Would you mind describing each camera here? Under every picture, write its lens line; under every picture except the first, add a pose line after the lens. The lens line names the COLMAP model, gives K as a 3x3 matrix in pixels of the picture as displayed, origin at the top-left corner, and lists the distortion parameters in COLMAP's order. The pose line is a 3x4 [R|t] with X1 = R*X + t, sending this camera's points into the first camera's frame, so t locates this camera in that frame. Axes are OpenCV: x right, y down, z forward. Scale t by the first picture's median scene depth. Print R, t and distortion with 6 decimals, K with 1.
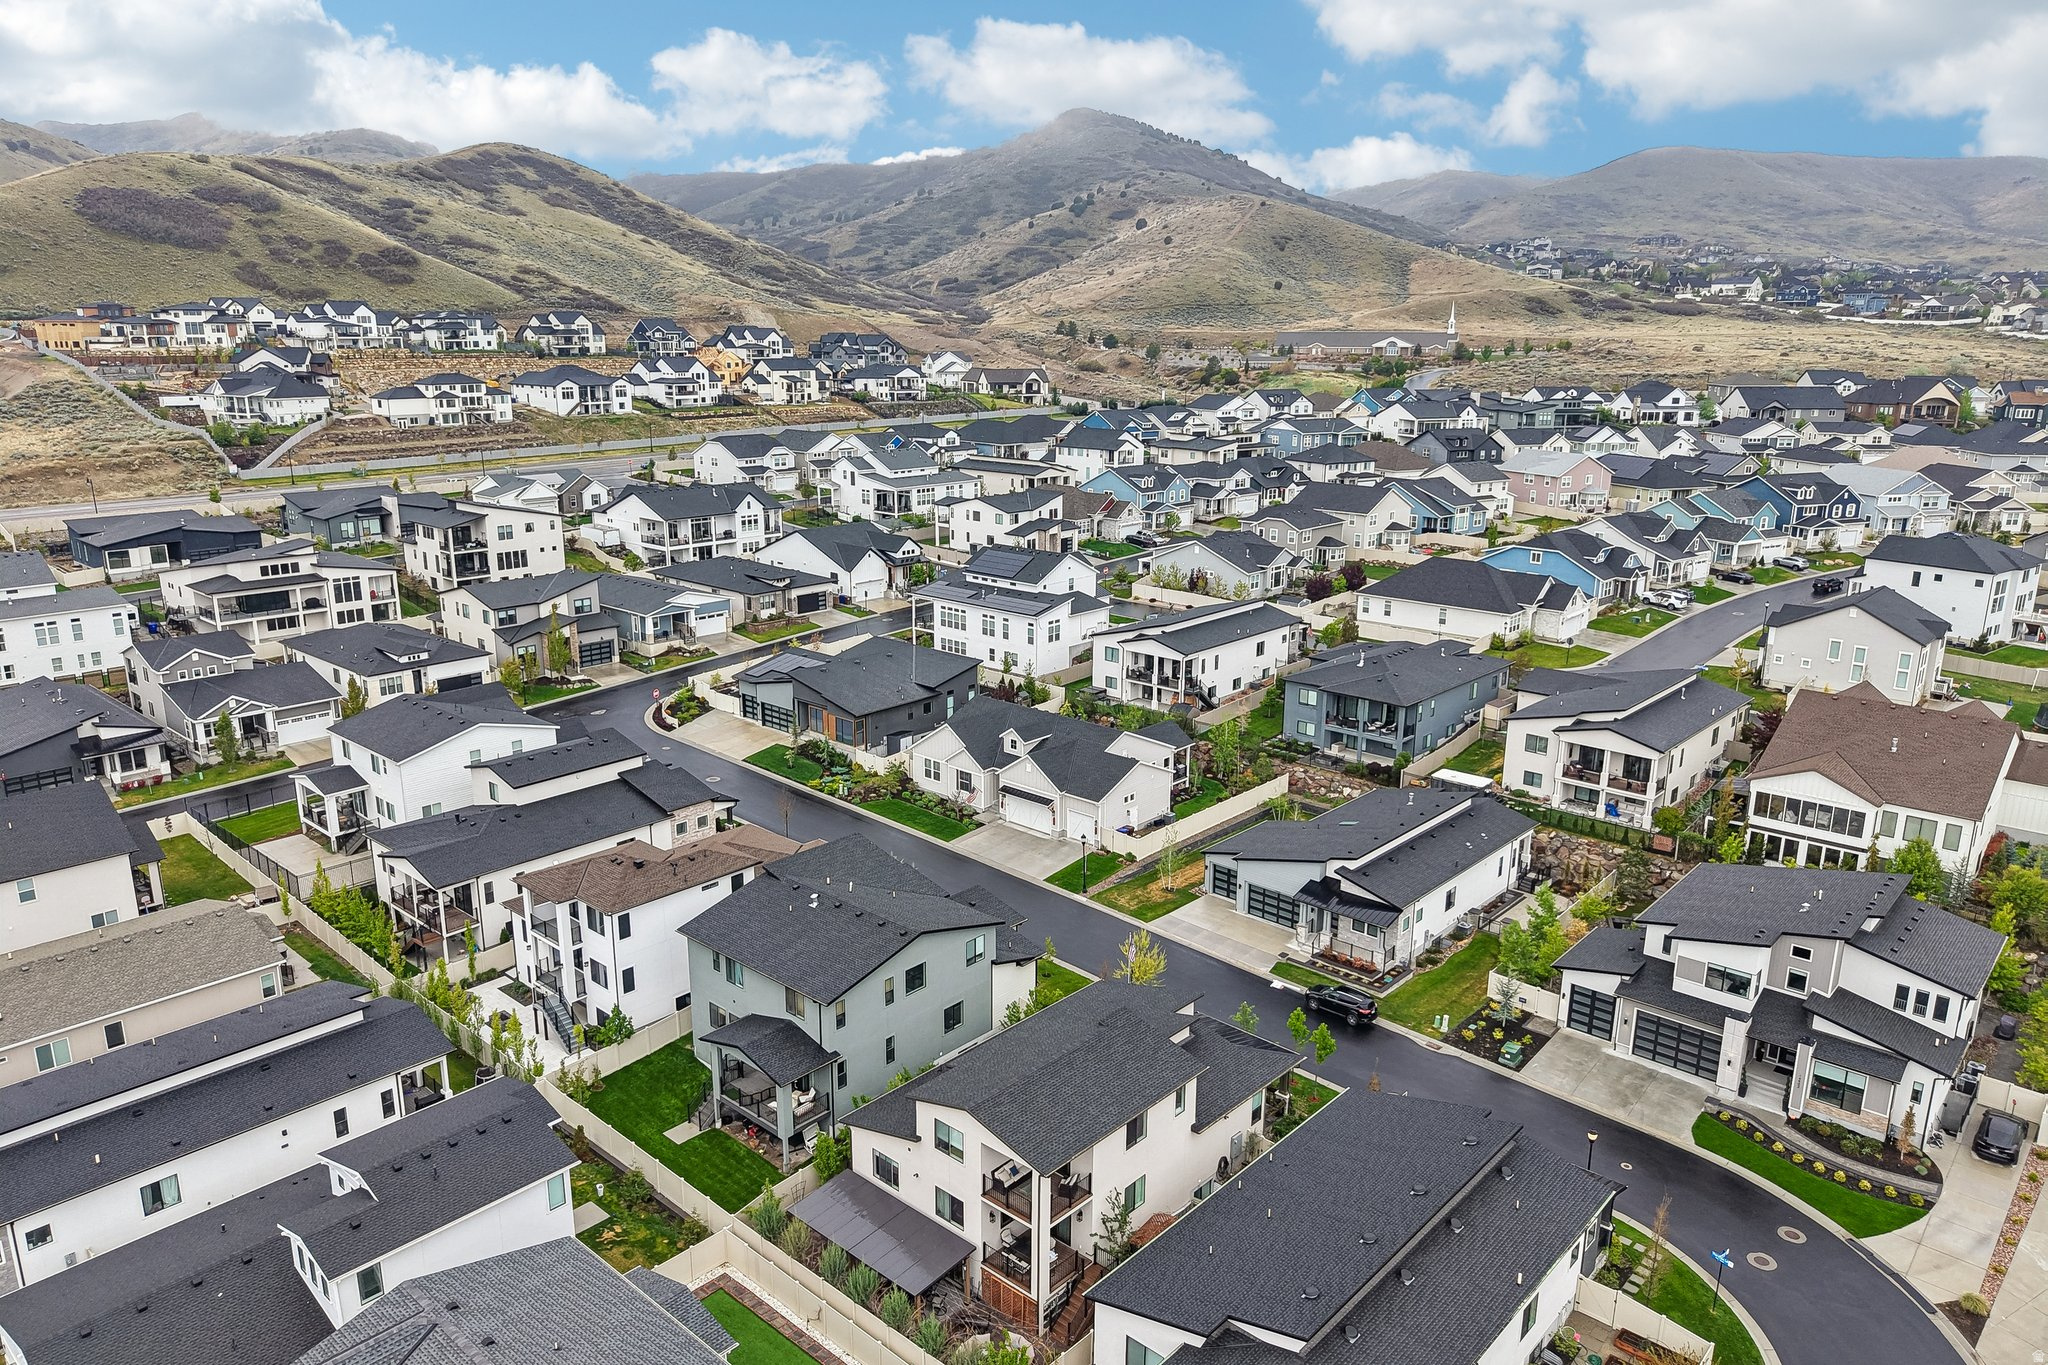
lens RADIAL K [[1375.9, 0, 1024.0], [0, 1375.9, 682.5], [0, 0, 1]] dist [0.011194, -0.009833]
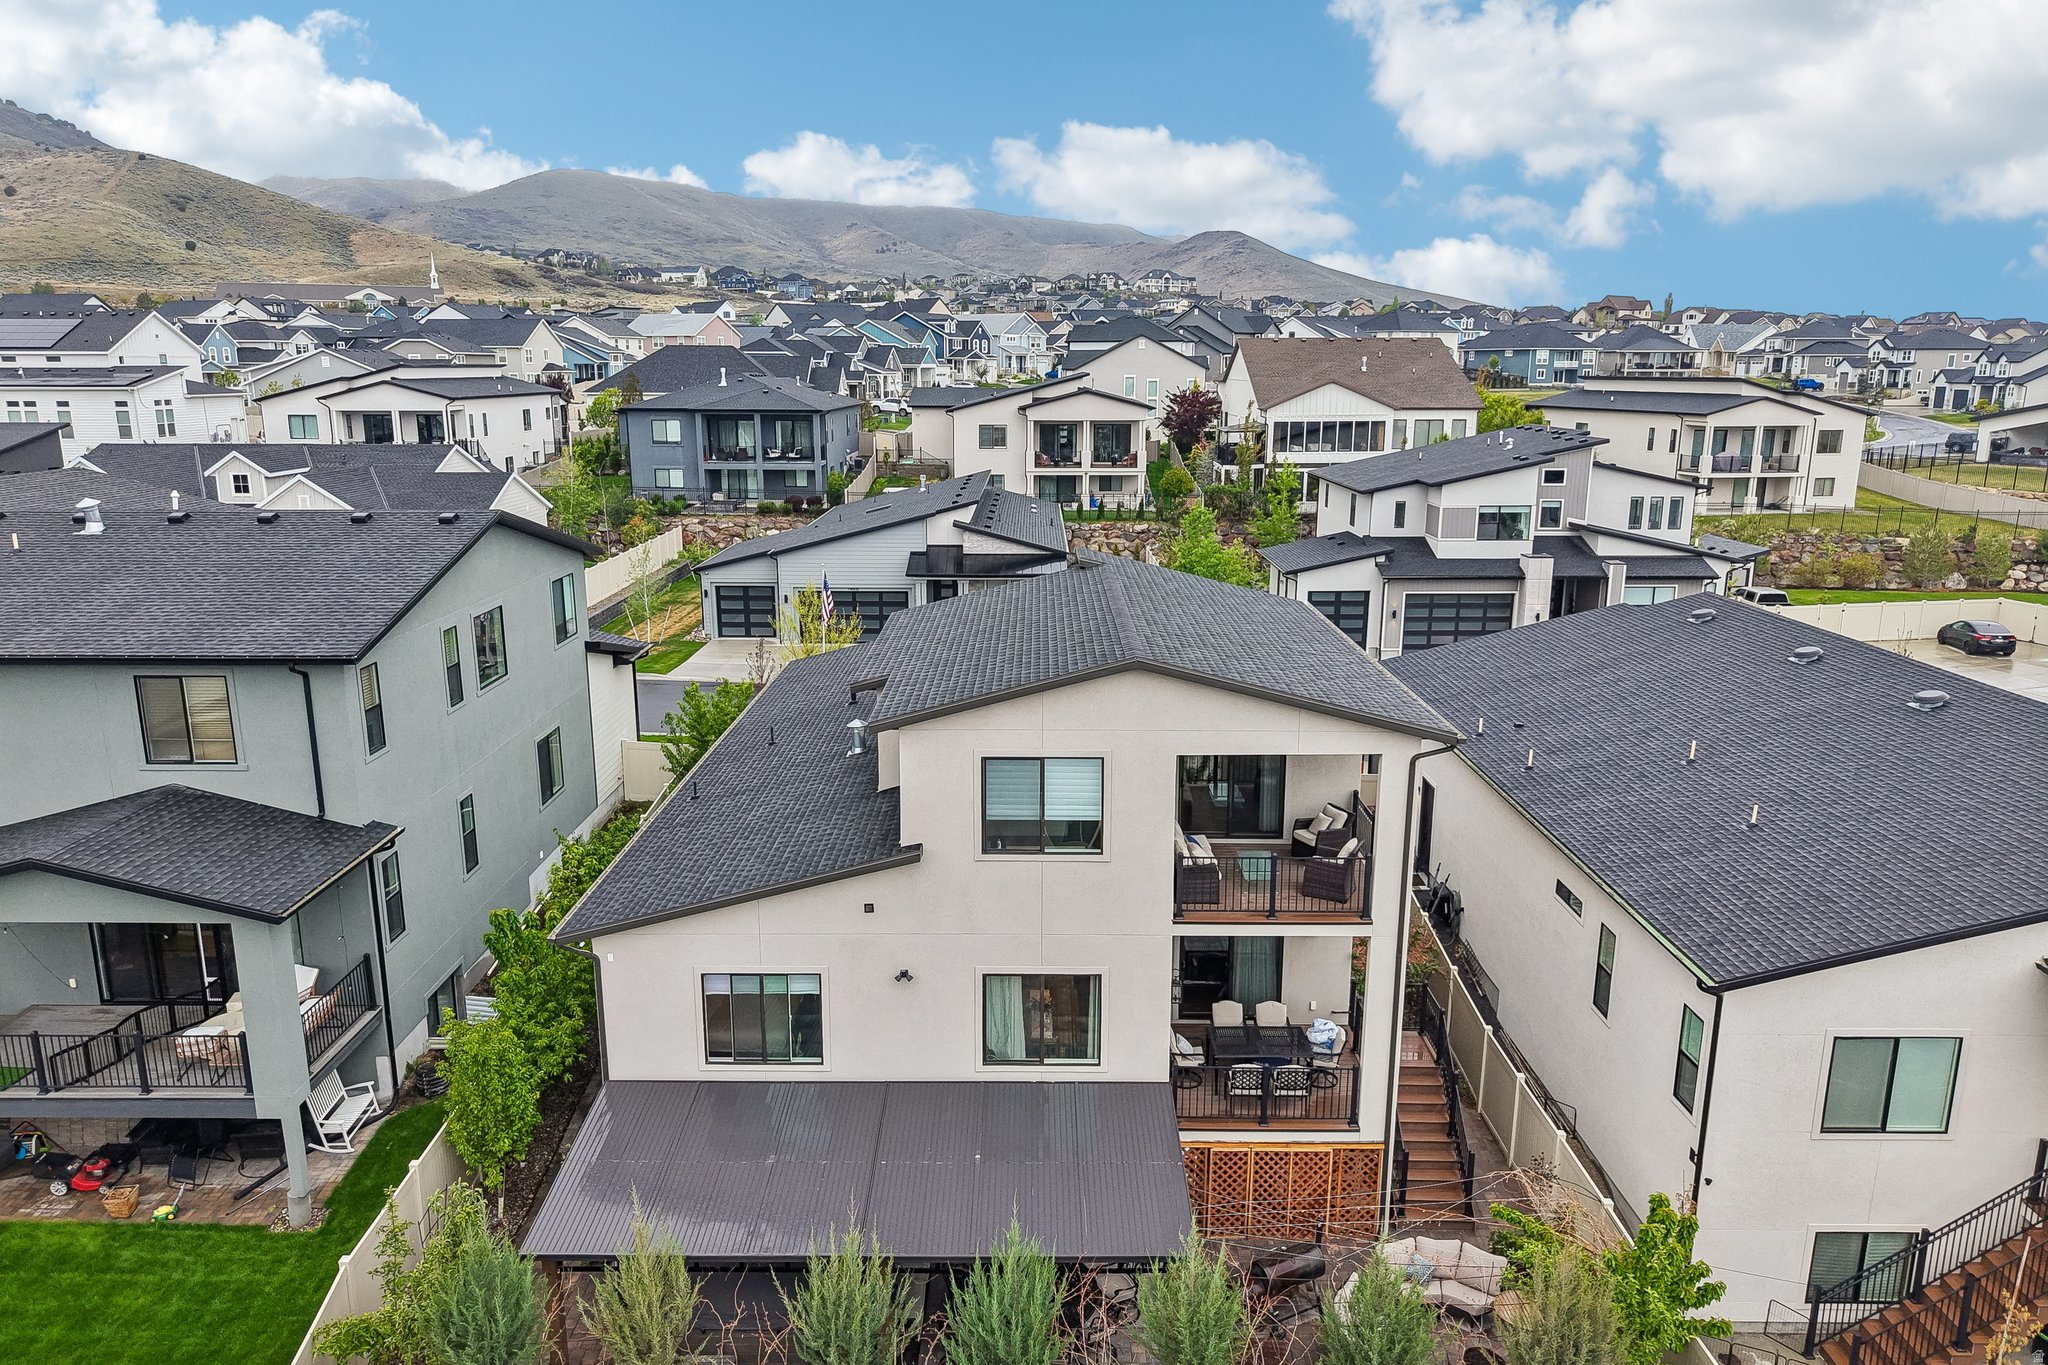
lens RADIAL K [[1375.9, 0, 1024.0], [0, 1375.9, 682.5], [0, 0, 1]] dist [0.011194, -0.009833]
pose [[0.743138, -0.153601, 0.651270, -0.040283], [0.171080, 0.984562, 0.036995, 0.043332], [-0.646899, 0.083927, 0.757943, 0.111978]]
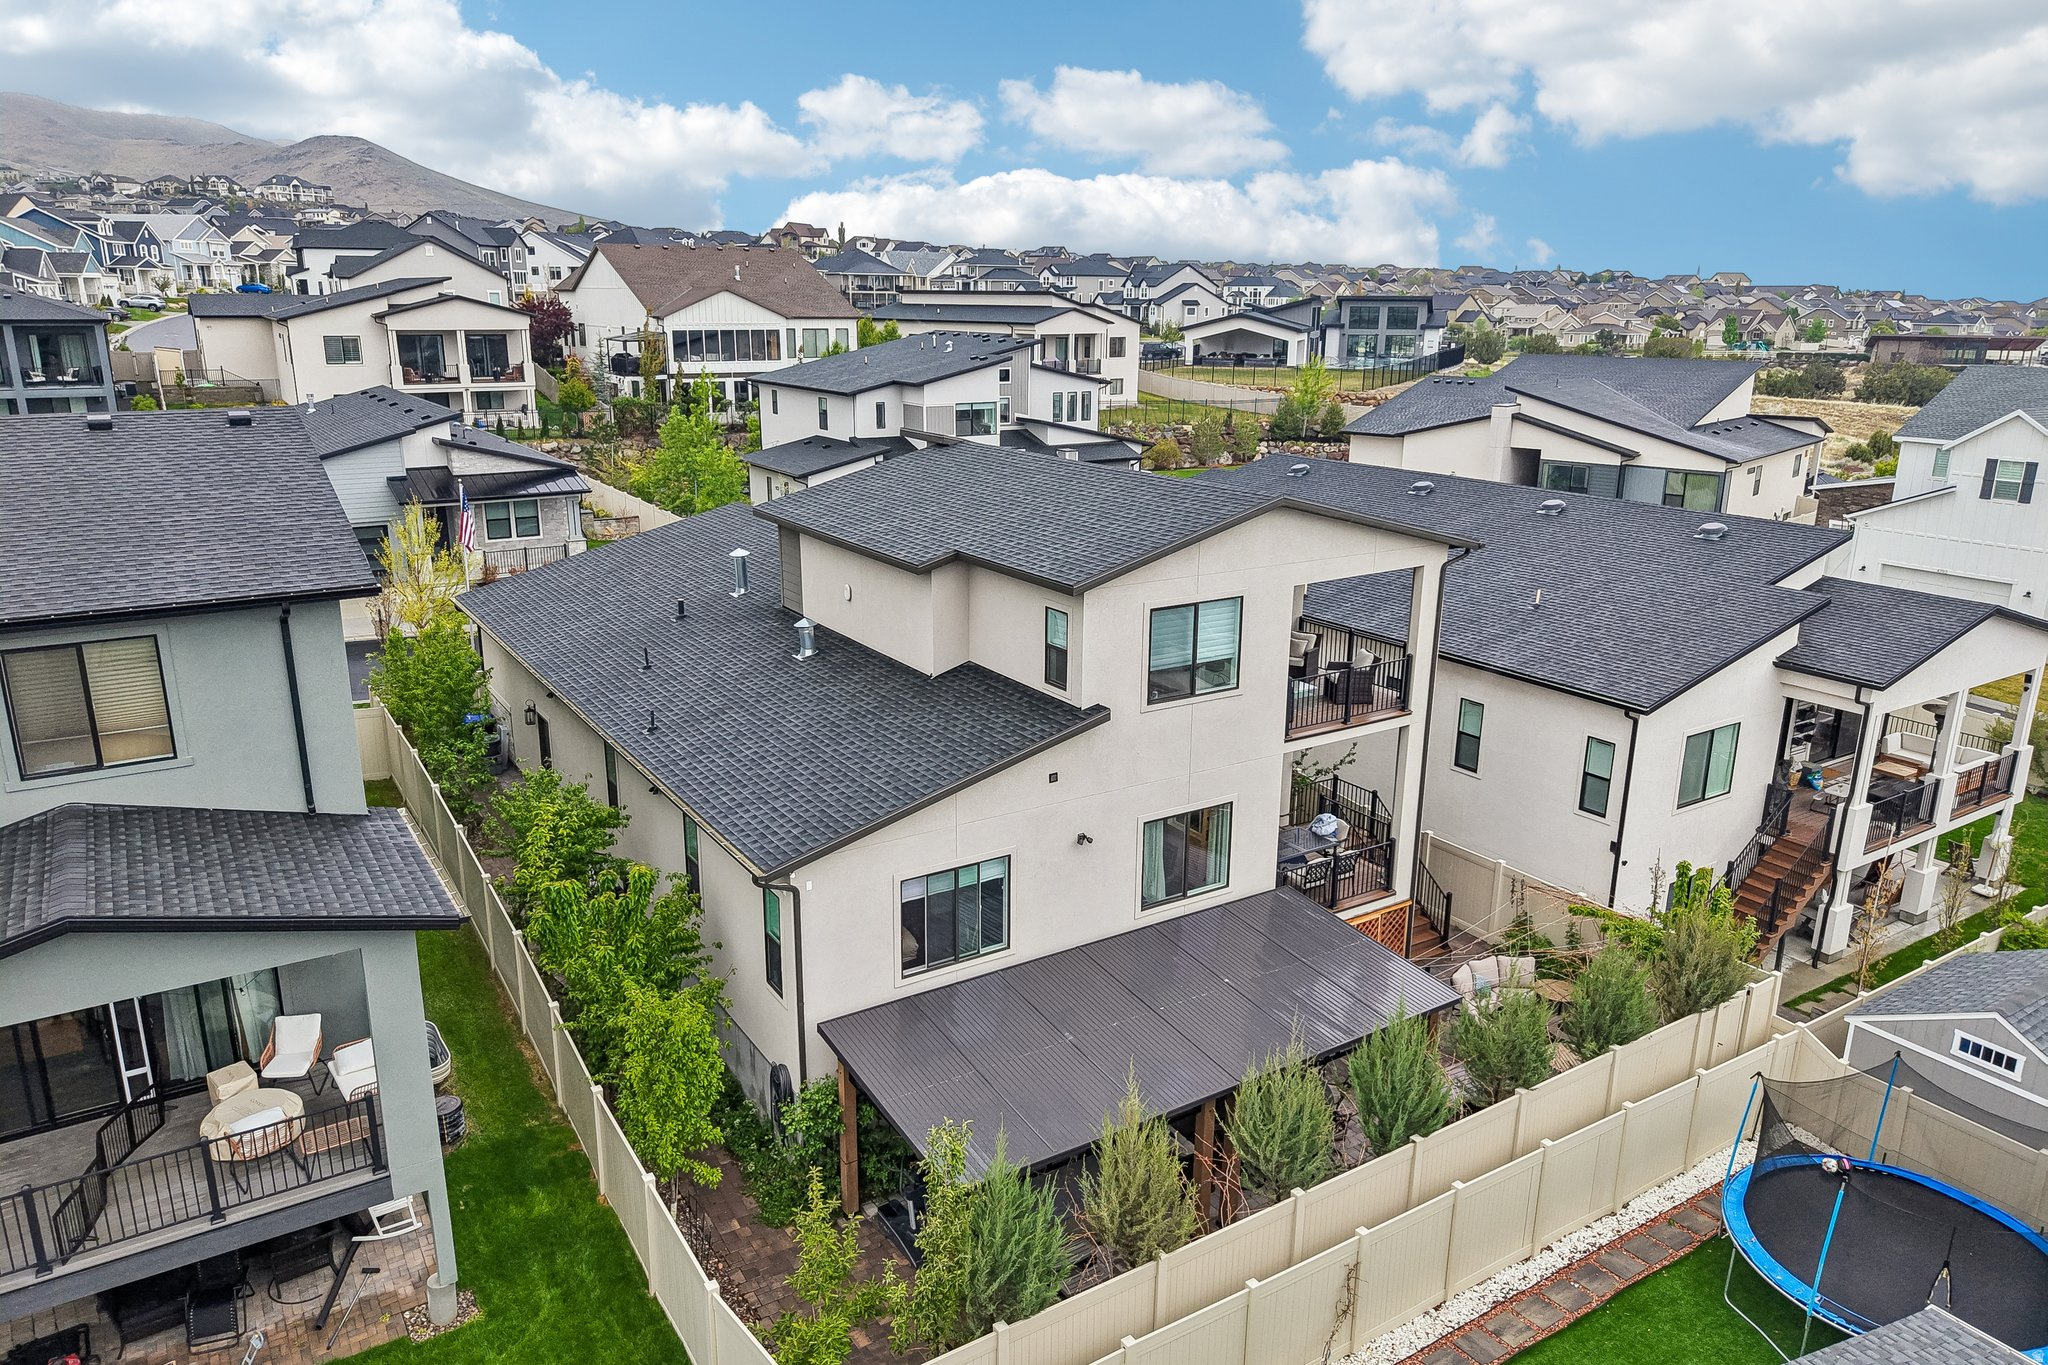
lens RADIAL K [[1375.9, 0, 1024.0], [0, 1375.9, 682.5], [0, 0, 1]] dist [0.011194, -0.009833]
pose [[0.257374, -0.263297, 0.929749, -0.058553], [0.236488, 0.950066, 0.203586, 0.038725], [-0.936927, 0.167477, 0.306789, 0.139931]]
